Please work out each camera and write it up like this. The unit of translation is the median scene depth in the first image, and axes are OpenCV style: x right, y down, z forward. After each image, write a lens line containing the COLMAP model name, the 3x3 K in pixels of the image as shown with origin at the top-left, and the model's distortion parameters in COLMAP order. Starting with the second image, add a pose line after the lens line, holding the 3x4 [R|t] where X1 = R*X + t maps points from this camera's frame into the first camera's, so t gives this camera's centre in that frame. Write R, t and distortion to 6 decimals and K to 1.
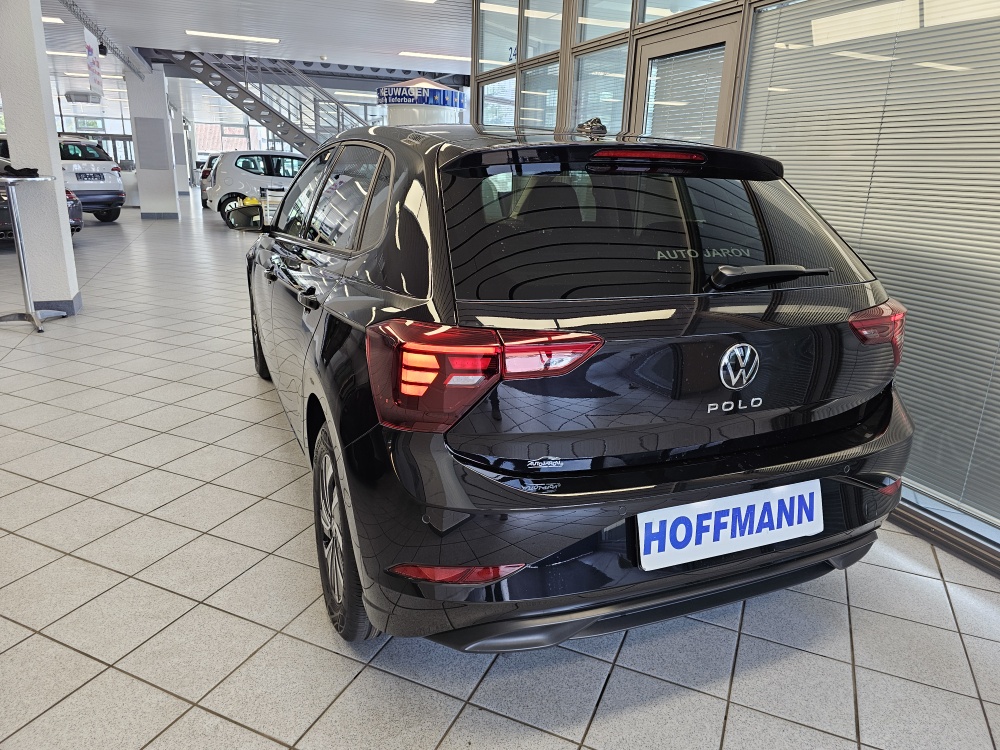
lens RADIAL K [[673.7, 0, 496.9], [0, 673.7, 365.8], [0, 0, 1]] dist [0.055408, -0.050432]
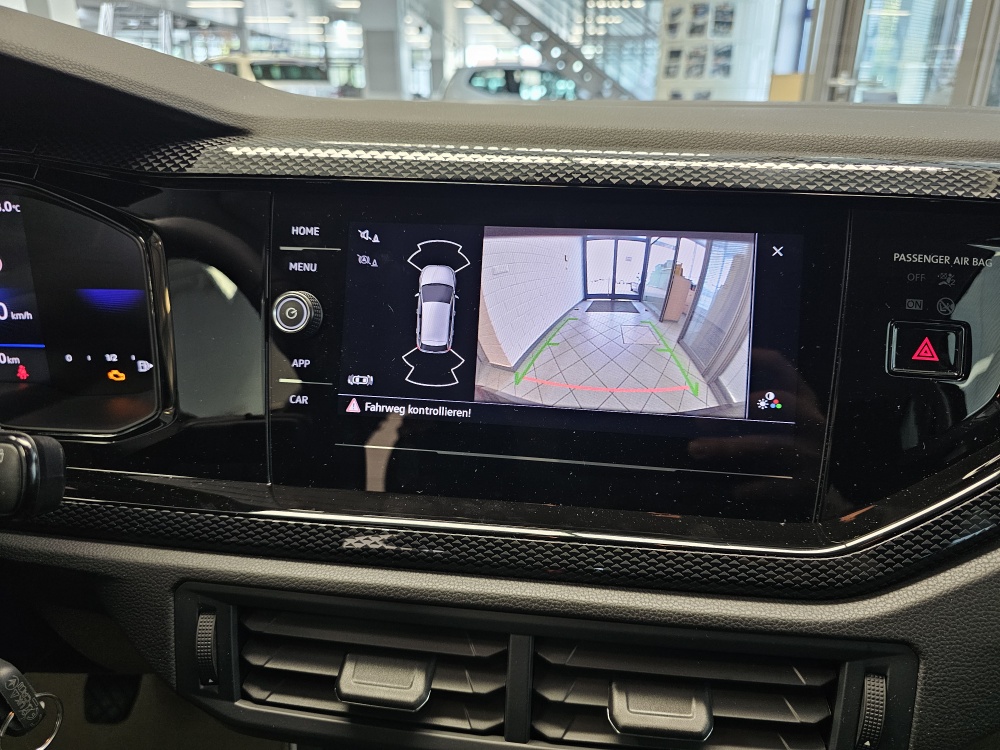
lens RADIAL K [[689.3, 0, 503.4], [0, 689.3, 376.4], [0, 0, 1]] dist [0.024117, -0.041806]
pose [[0.926612, 0.114141, -0.358276, -0.023641], [-0.078356, 0.990511, 0.112907, -0.055975], [0.367764, -0.076548, 0.926763, 0.262128]]
